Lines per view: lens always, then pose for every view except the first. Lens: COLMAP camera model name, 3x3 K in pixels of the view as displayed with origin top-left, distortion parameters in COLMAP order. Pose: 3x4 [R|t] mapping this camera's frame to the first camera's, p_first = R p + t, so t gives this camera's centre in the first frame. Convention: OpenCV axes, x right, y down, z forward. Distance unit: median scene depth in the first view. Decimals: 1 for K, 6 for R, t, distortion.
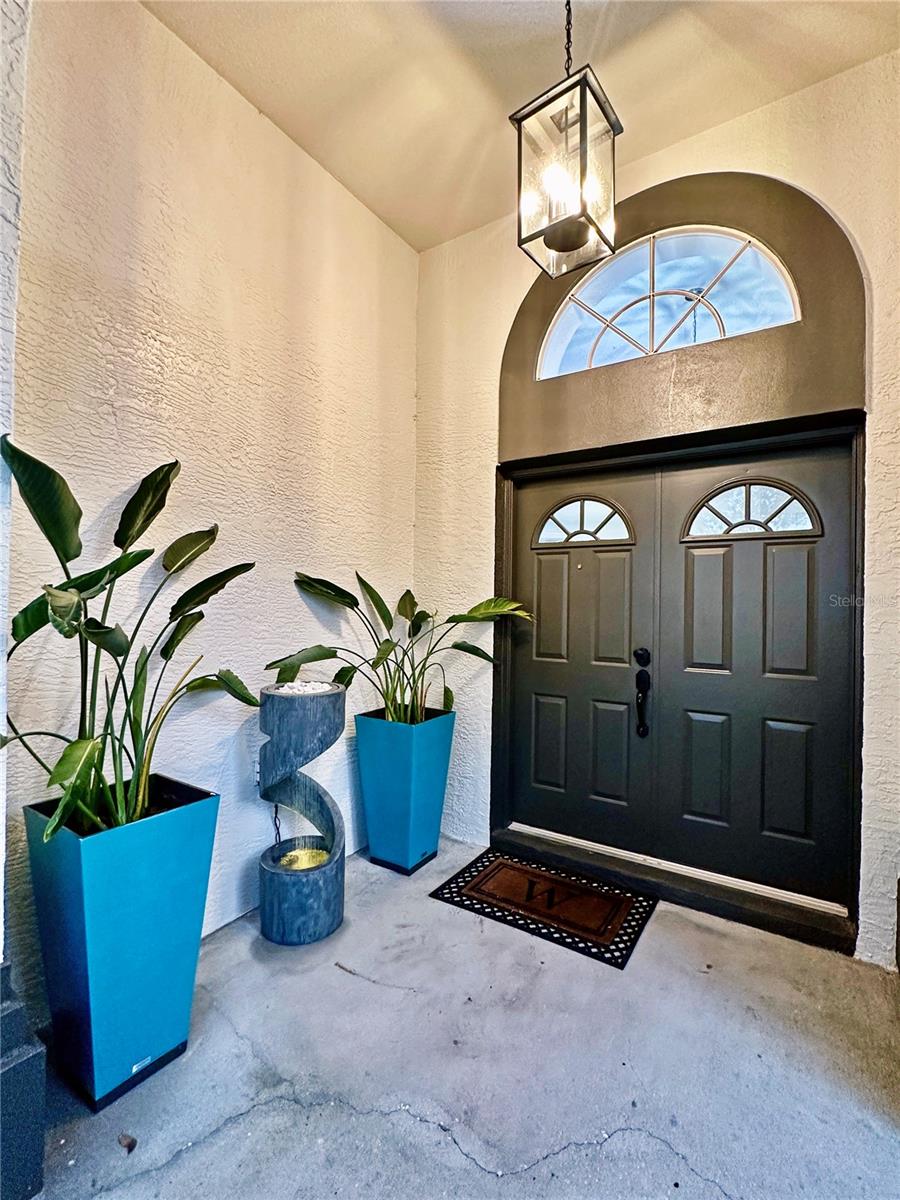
lens RADIAL K [[549.0, 0, 450.0], [0, 549.0, 600.0], [0, 0, 1]] dist [-0.001297, -0.000073]
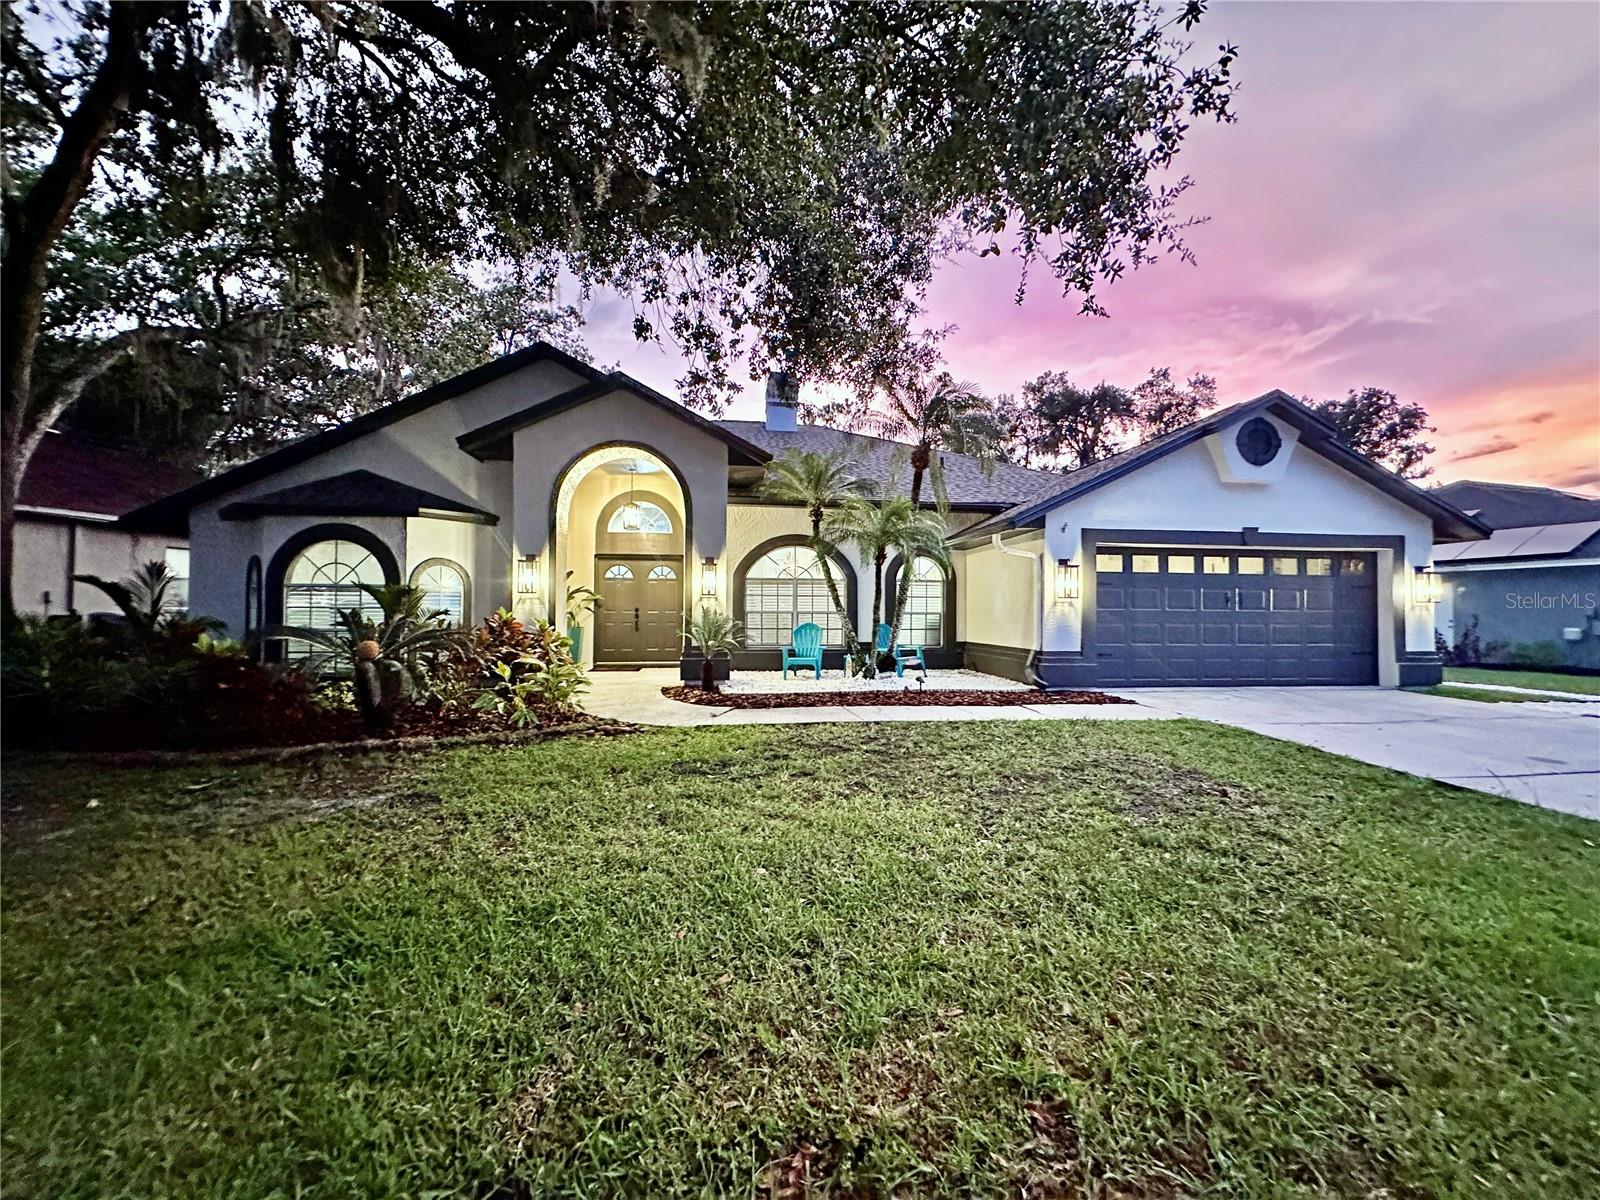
lens RADIAL K [[641.3, 0, 800.0], [0, 641.3, 600.0], [0, 0, 1]] dist [0.000436, 0.000025]
pose [[0.763089, 0.000063, 0.646294, -1.513610], [0.000226, 1.000000, -0.000364, 0.037247], [-0.646293, 0.000424, 0.763089, -2.845741]]
